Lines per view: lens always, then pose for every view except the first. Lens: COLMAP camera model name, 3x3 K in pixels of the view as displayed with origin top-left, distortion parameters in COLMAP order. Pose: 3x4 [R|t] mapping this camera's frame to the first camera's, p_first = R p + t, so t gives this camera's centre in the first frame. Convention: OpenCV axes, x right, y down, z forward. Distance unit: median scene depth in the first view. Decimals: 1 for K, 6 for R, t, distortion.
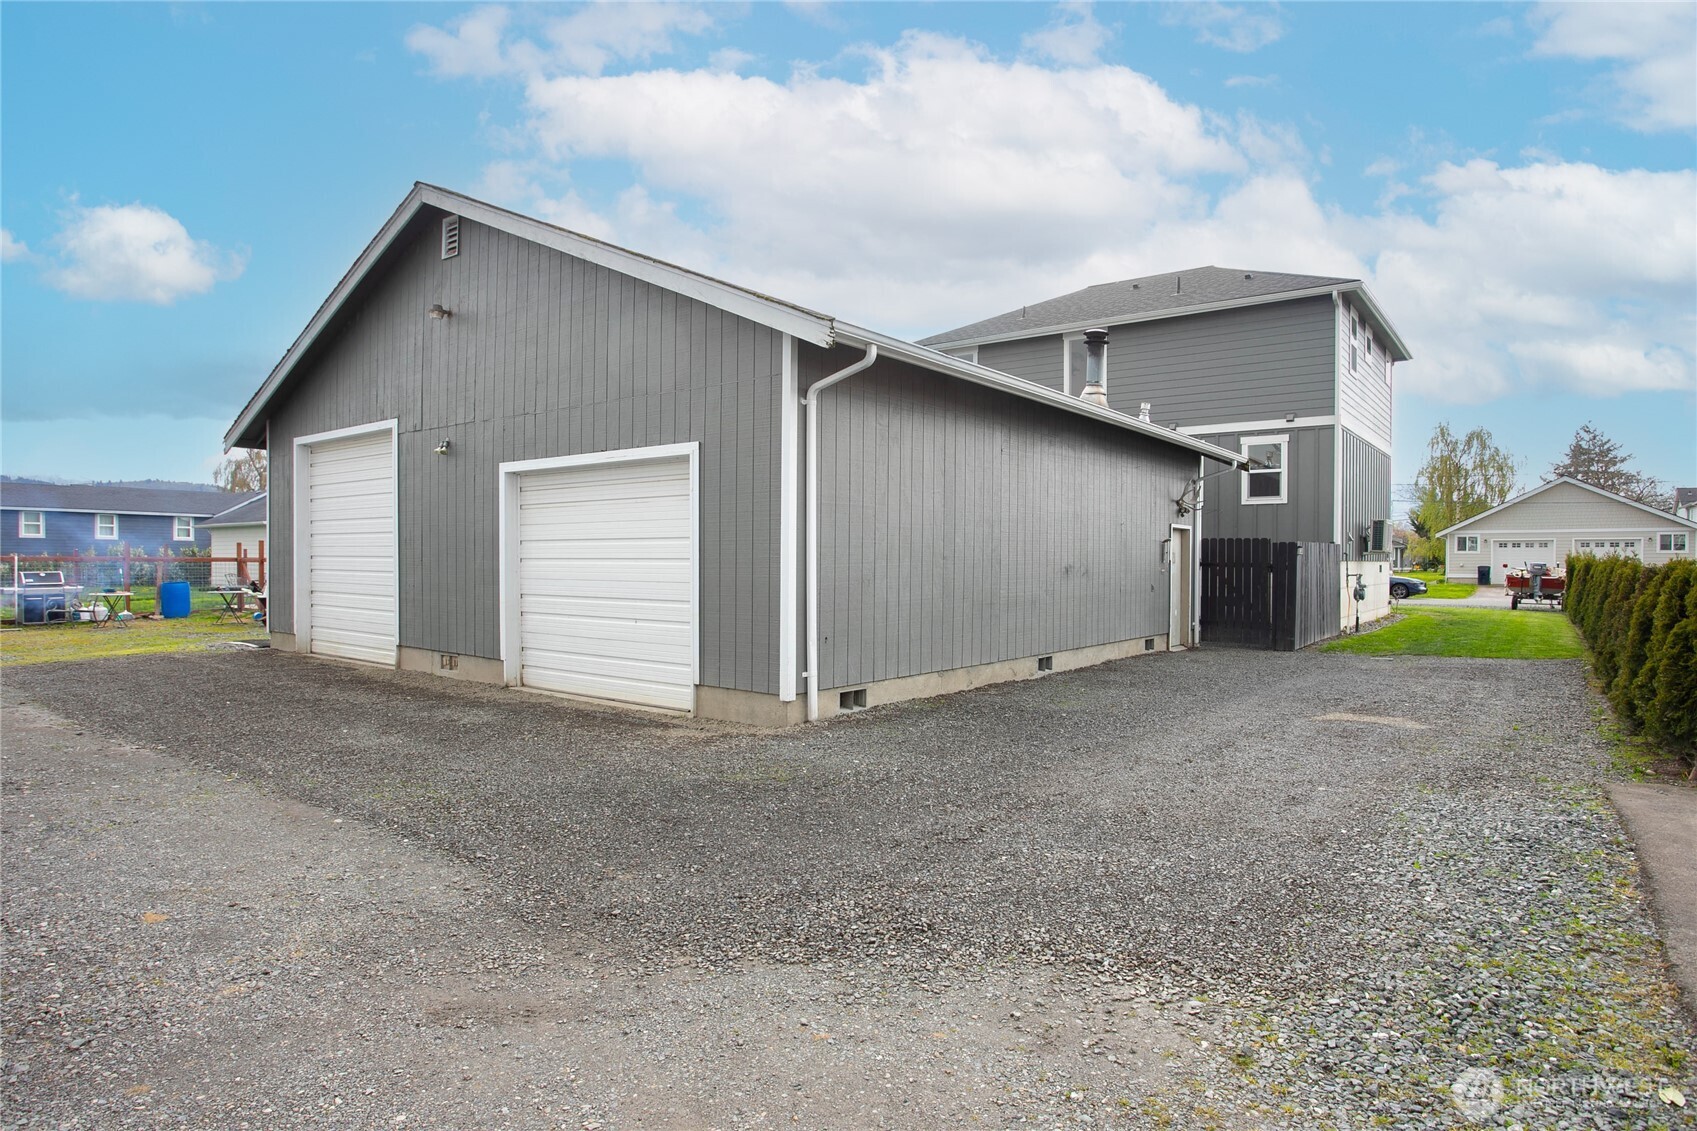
lens RADIAL K [[987.6, 0, 842.6], [0, 987.6, 562.9], [0, 0, 1]] dist [-0.047196, 0.015365]
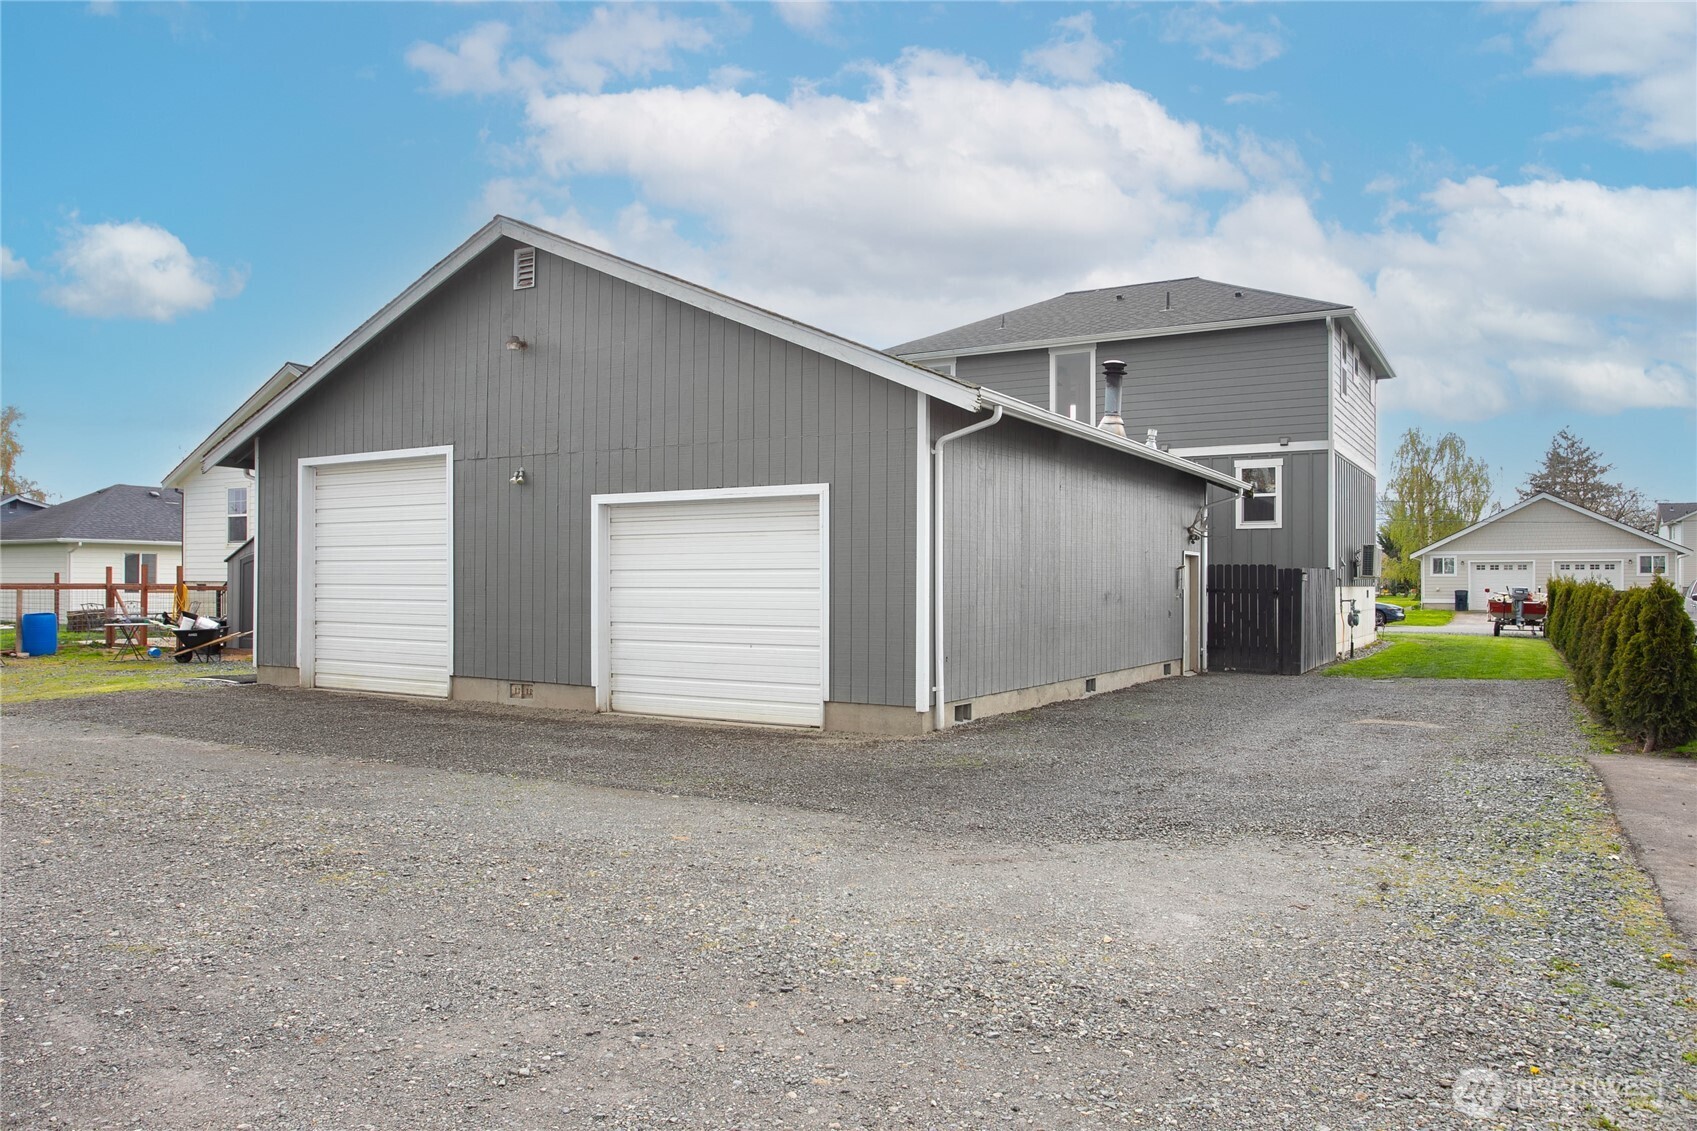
lens RADIAL K [[1213.2, 0, 859.5], [0, 1213.2, 559.2], [0, 0, 1]] dist [-0.012808, -0.018737]
pose [[0.992040, 0.000786, 0.125923, -0.127133], [0.002159, 0.999727, -0.023251, -0.002134], [-0.125907, 0.023337, 0.991768, -0.163611]]
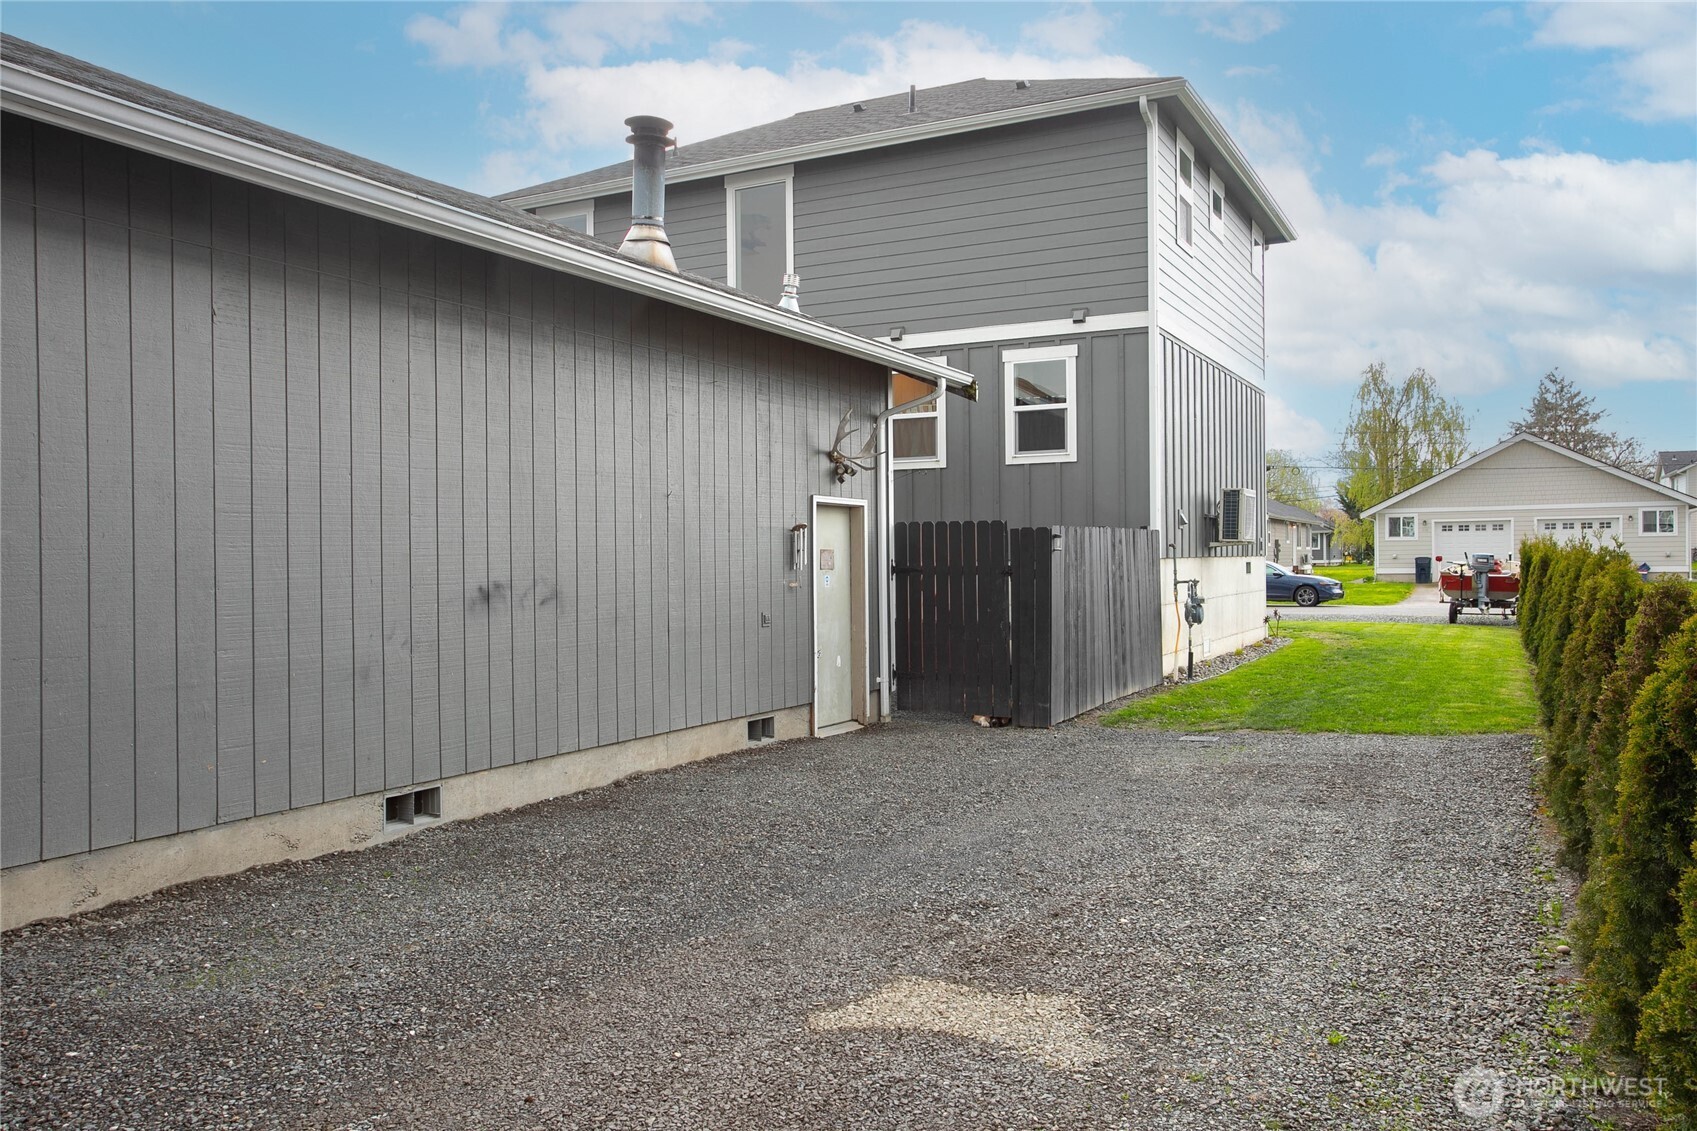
lens RADIAL K [[1367.4, 0, 844.5], [0, 1367.4, 563.5], [0, 0, 1]] dist [-0.028177, -0.000339]
pose [[0.984868, -0.017343, 0.172433, 0.181599], [0.017344, 0.999848, 0.001498, -0.003328], [-0.172433, 0.001515, 0.985020, 0.223863]]
